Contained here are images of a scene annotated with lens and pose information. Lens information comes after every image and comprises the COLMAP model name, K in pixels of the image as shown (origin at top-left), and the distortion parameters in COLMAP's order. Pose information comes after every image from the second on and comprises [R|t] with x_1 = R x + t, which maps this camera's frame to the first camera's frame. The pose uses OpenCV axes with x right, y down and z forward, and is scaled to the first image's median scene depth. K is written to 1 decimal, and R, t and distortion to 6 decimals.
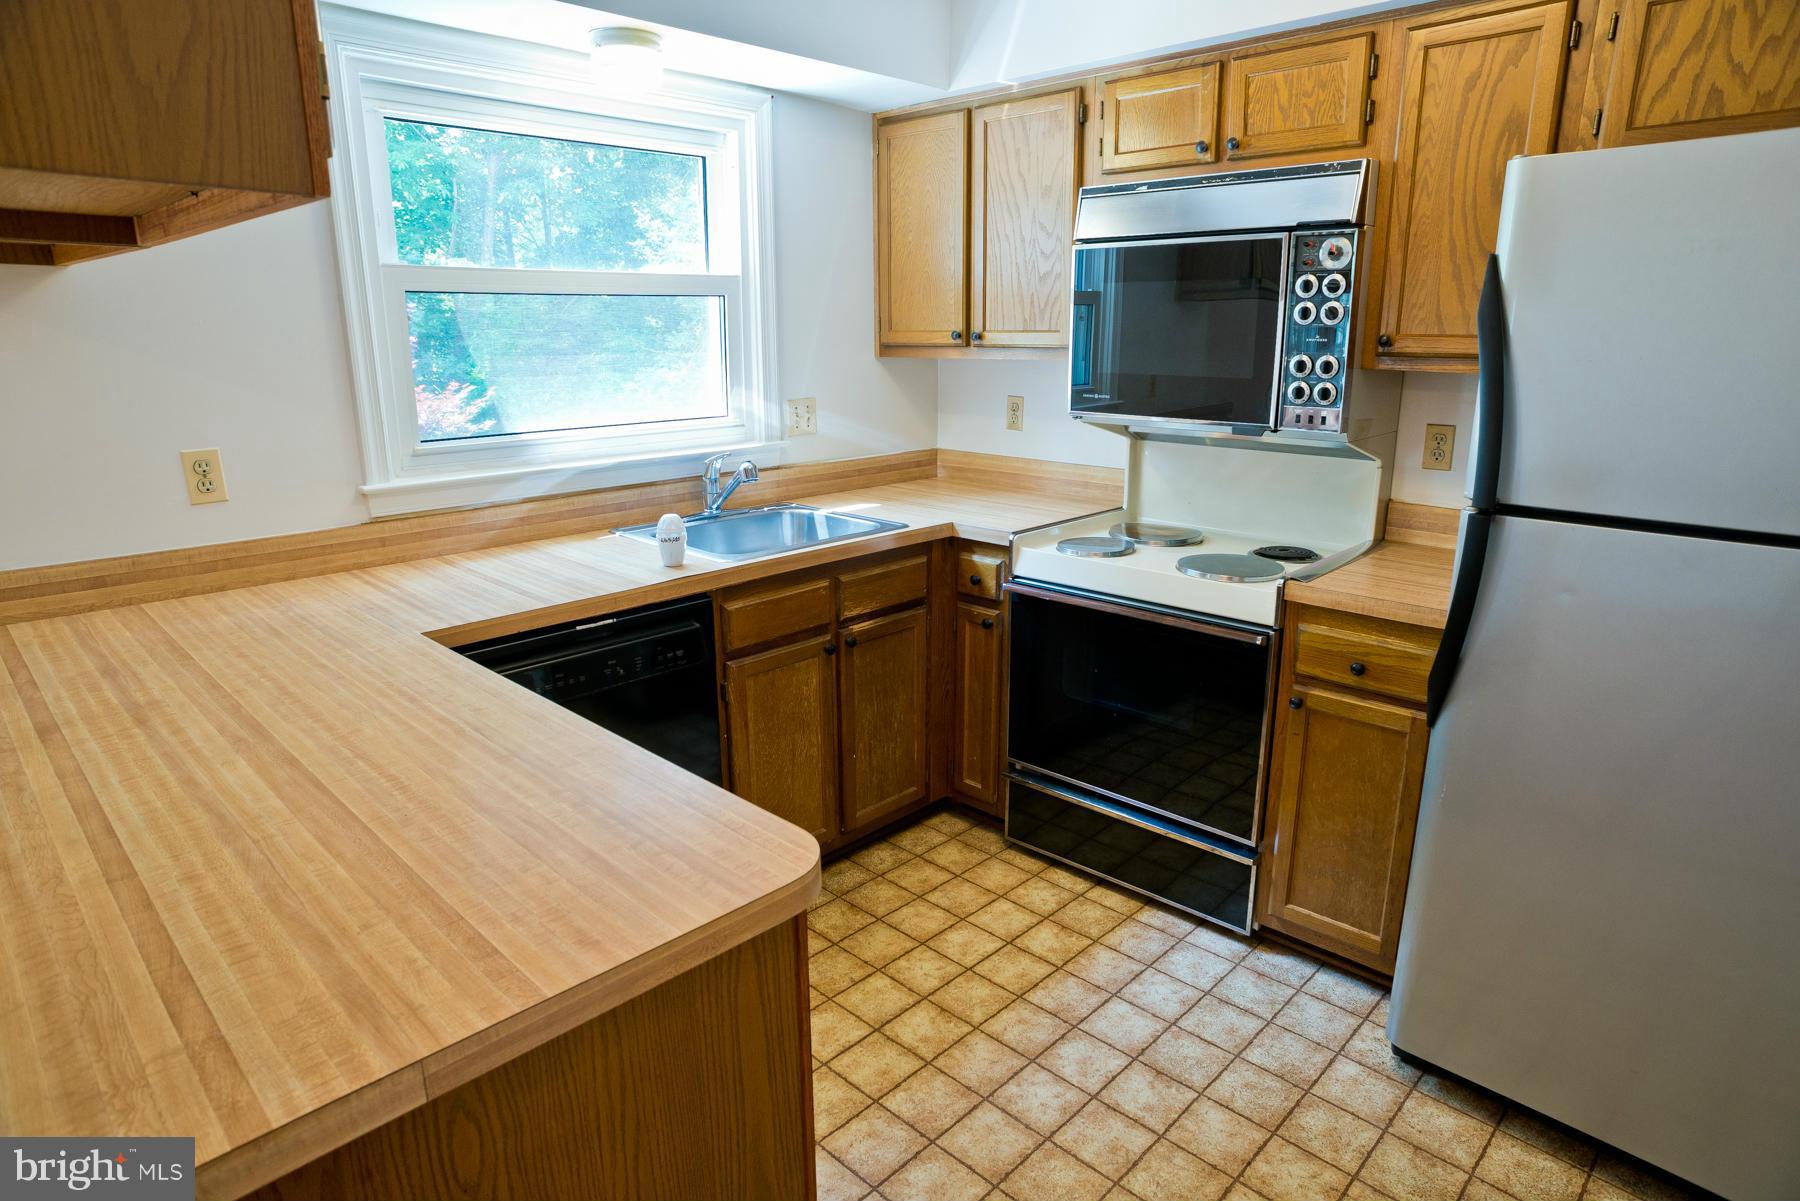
lens RADIAL K [[1030.6, 0, 903.3], [0, 1030.6, 599.2], [0, 0, 1]] dist [-0.087741, 0.058782]
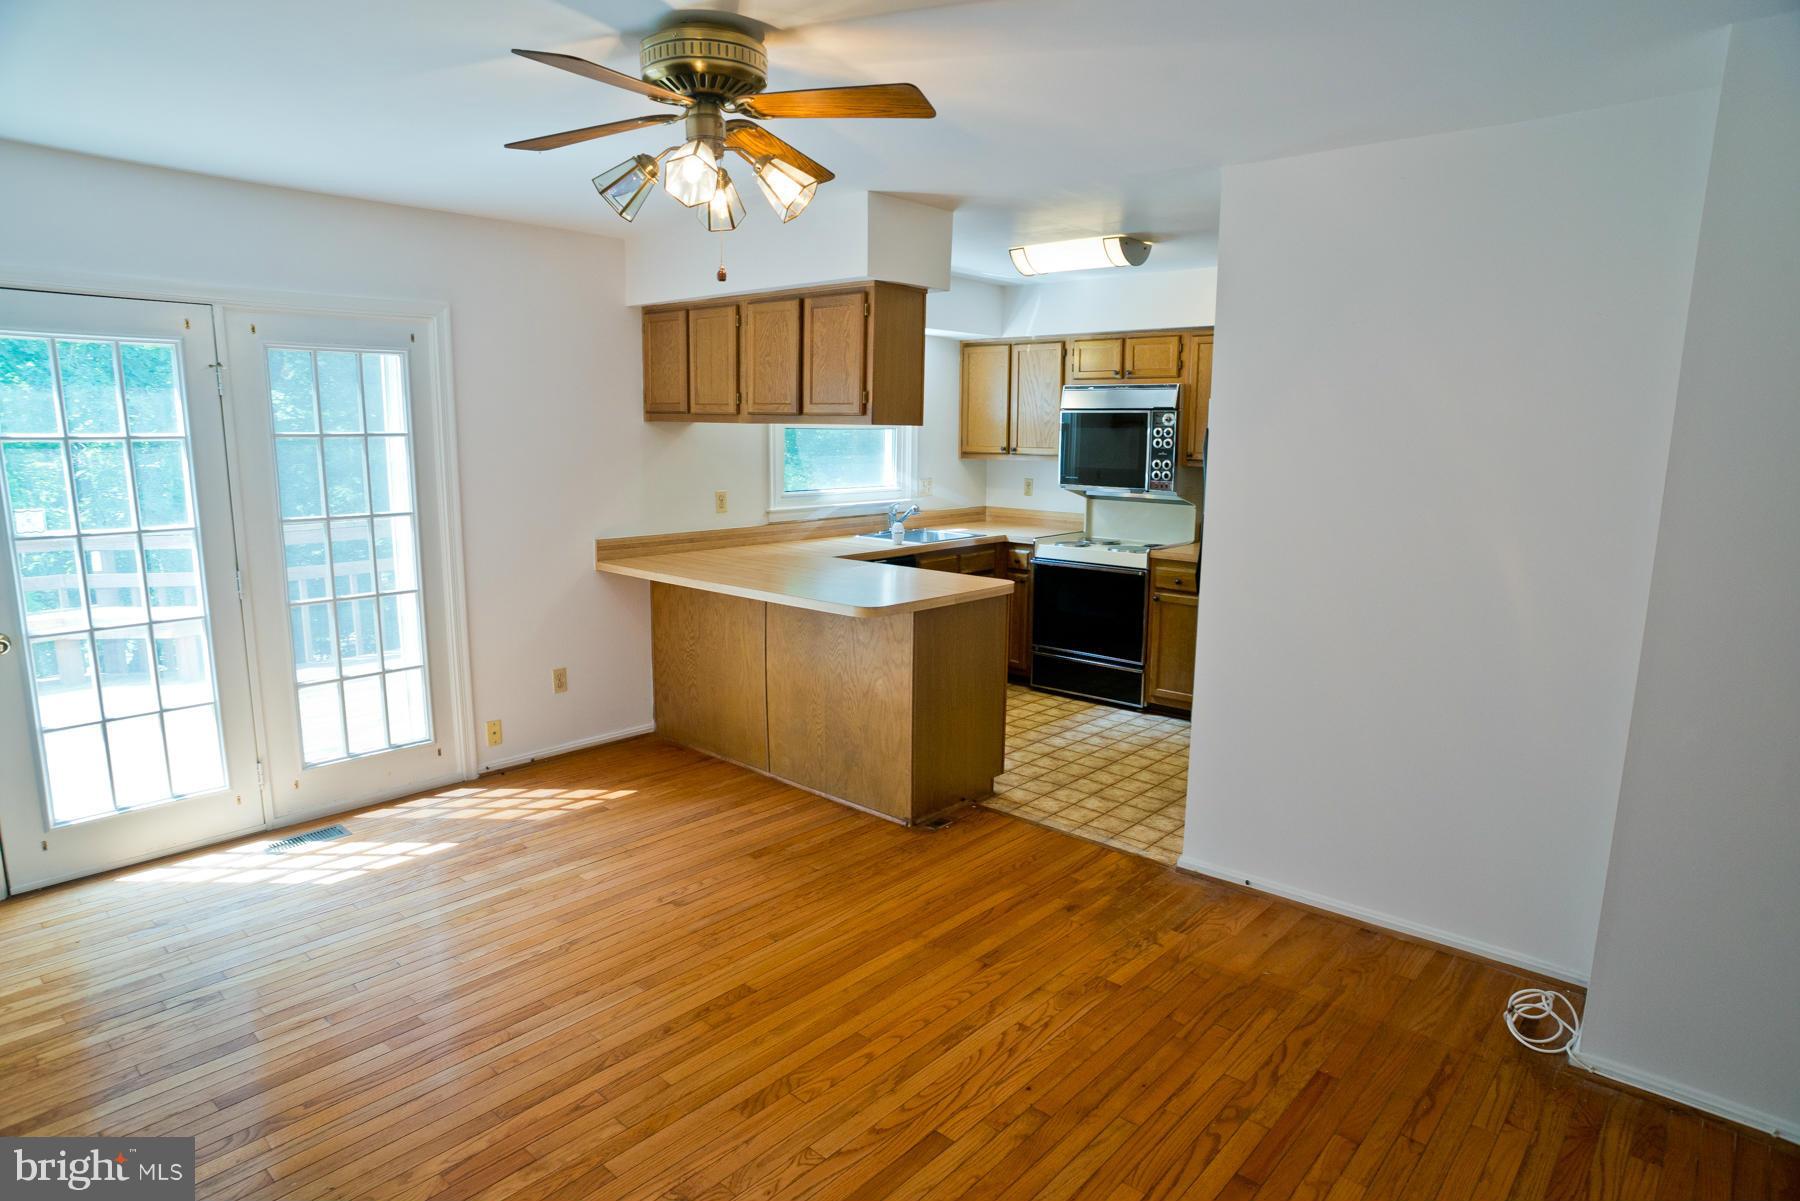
lens RADIAL K [[1030.6, 0, 904.7], [0, 1030.6, 598.2], [0, 0, 1]] dist [-0.087741, 0.058782]
pose [[0.999003, 0.005481, 0.044313, -0.301235], [-0.001381, 0.995757, -0.092012, 0.298600], [-0.044629, 0.091859, 0.994771, -1.309879]]
